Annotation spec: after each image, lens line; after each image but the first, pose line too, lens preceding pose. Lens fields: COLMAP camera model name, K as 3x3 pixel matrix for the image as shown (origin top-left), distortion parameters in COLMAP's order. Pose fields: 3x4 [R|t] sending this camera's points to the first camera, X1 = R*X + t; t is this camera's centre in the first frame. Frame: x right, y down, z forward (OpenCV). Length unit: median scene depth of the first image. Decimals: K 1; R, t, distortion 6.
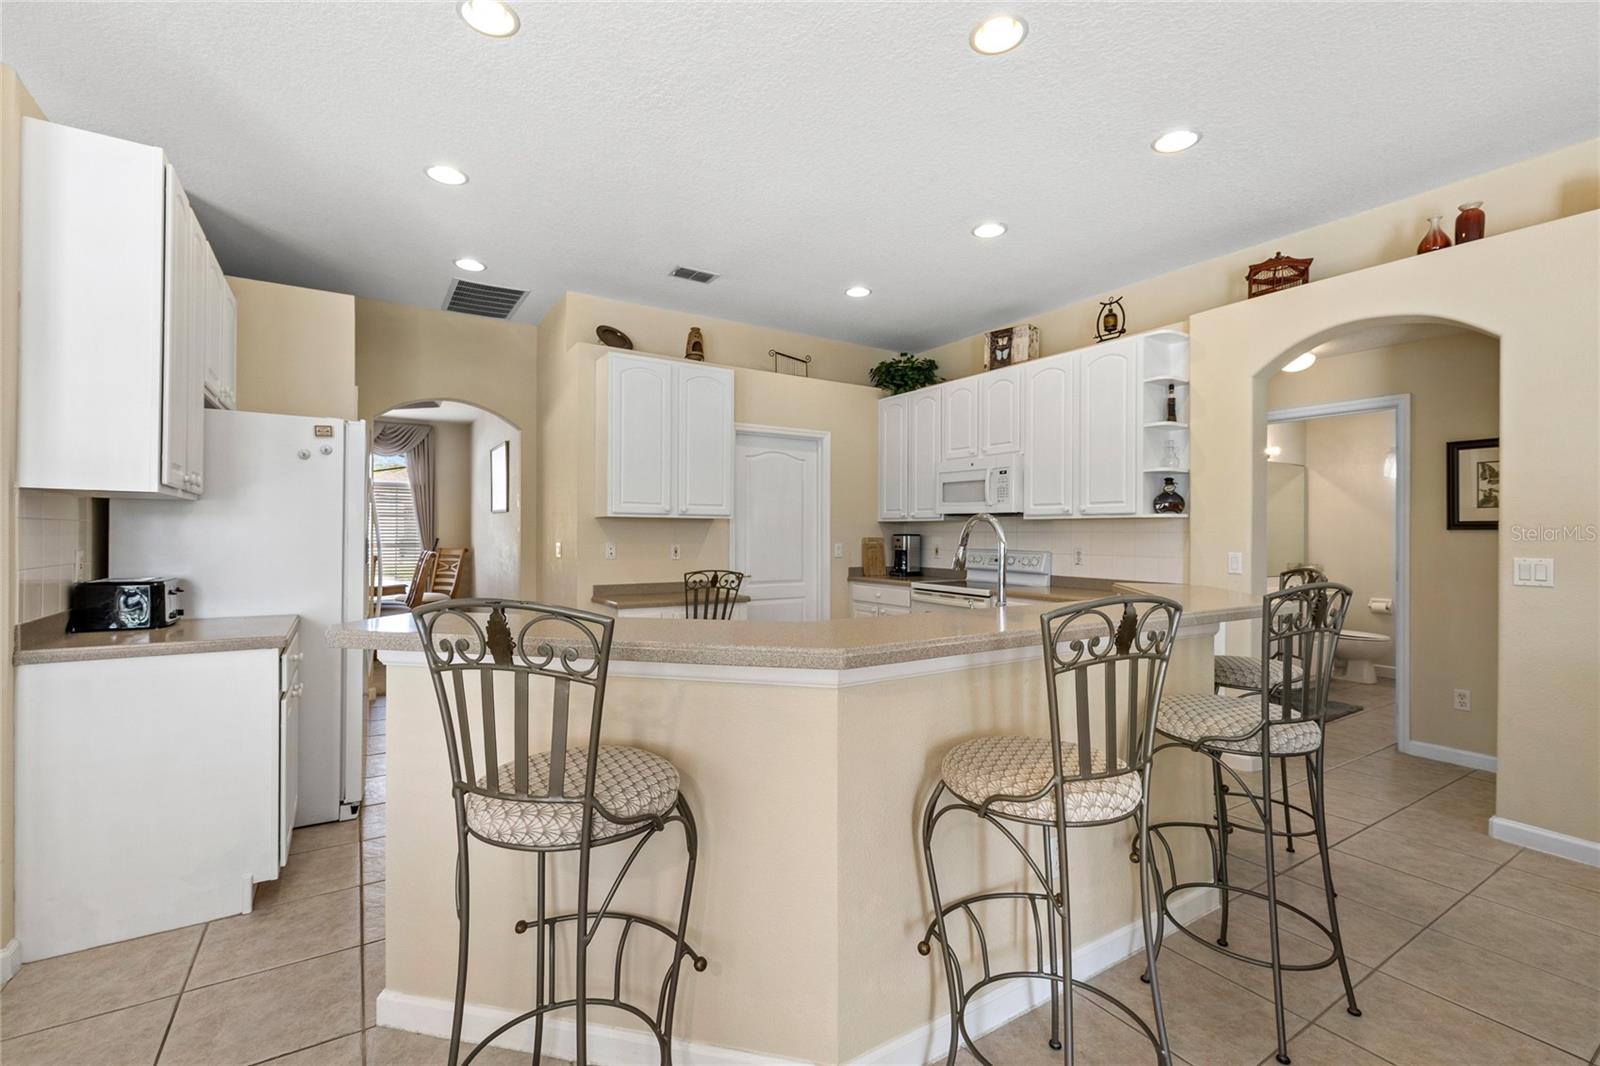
lens RADIAL K [[676.8, 0, 800.7], [0, 676.8, 532.0], [0, 0, 1]] dist [-0.002337, -0.000231]
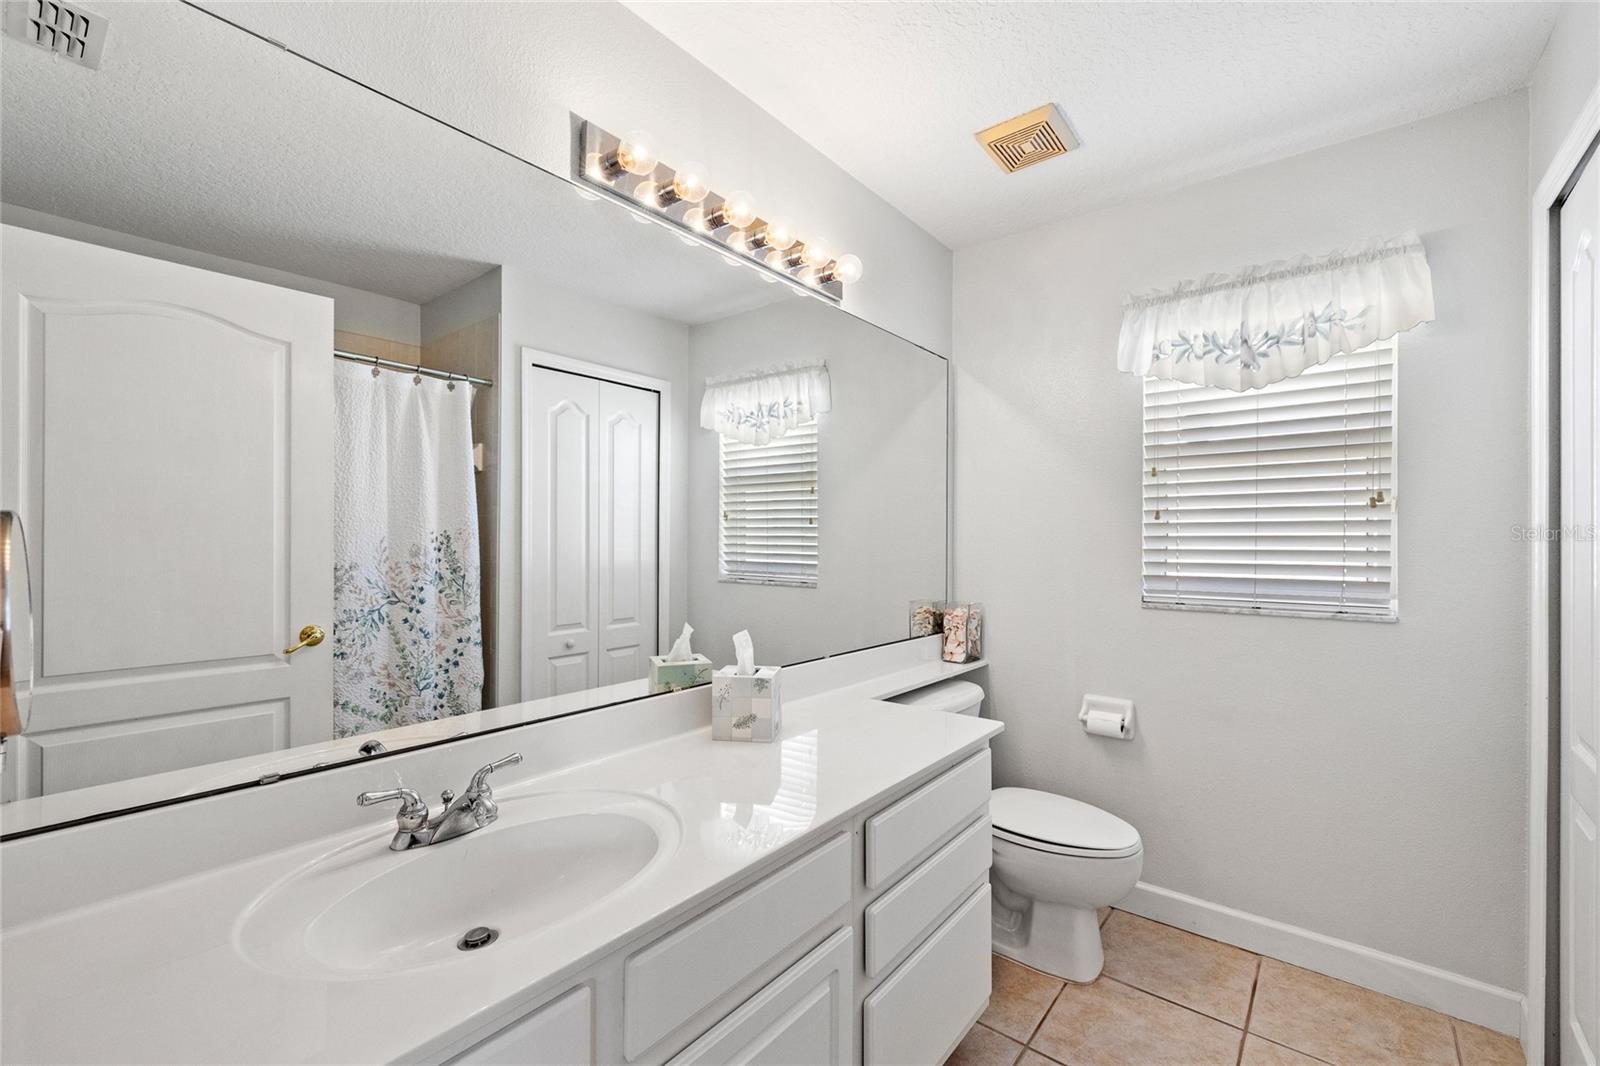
lens RADIAL K [[676.8, 0, 794.7], [0, 676.8, 538.5], [0, 0, 1]] dist [-0.002337, -0.000231]
pose [[0.942647, 0.001262, 0.333788, 0.400226], [-0.001640, 0.999998, 0.000849, 0.006937], [-0.333787, -0.001348, 0.942648, 0.494810]]
